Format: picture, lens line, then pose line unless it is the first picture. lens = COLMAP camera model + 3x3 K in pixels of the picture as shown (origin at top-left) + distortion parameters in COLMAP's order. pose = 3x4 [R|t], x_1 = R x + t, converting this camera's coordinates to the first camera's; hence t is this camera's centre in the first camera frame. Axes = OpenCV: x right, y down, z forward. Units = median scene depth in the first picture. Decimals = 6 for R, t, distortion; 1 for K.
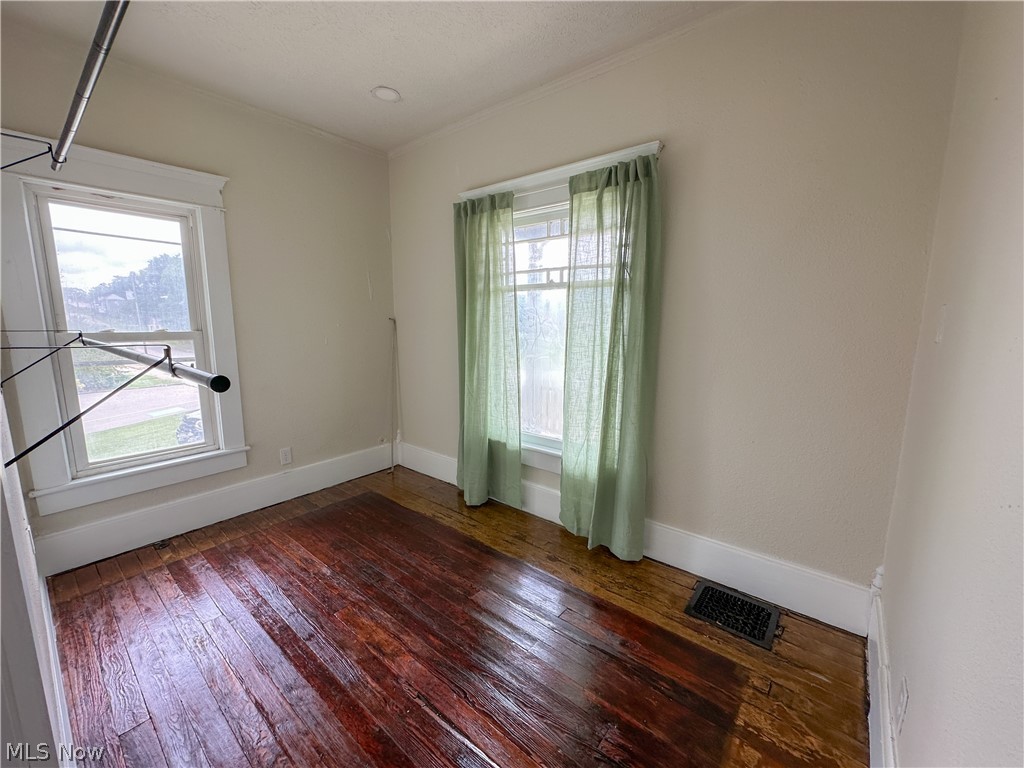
lens RADIAL K [[412.2, 0, 512.0], [0, 412.2, 384.0], [0, 0, 1]] dist [-0.002114, 0.000450]
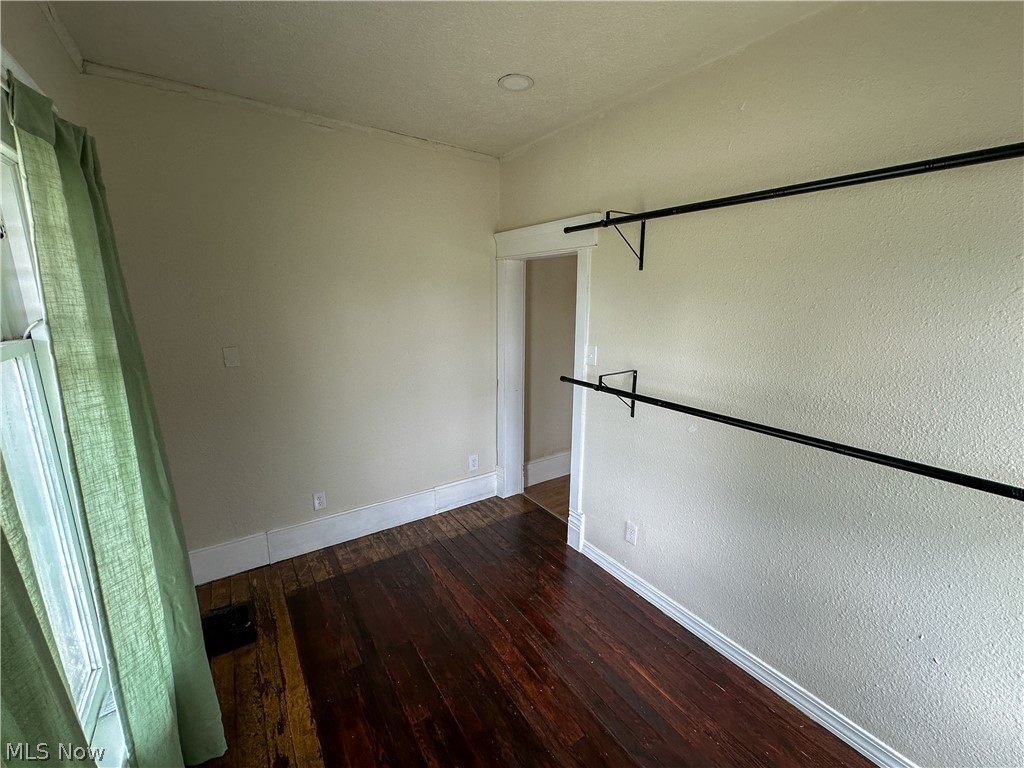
lens RADIAL K [[412.2, 0, 512.0], [0, 412.2, 384.0], [0, 0, 1]] dist [-0.002114, 0.000450]
pose [[-0.962159, -0.071461, 0.262951, -0.497111], [0.028123, 0.933804, 0.356679, -0.470650], [-0.271033, 0.350577, -0.896458, 1.679914]]
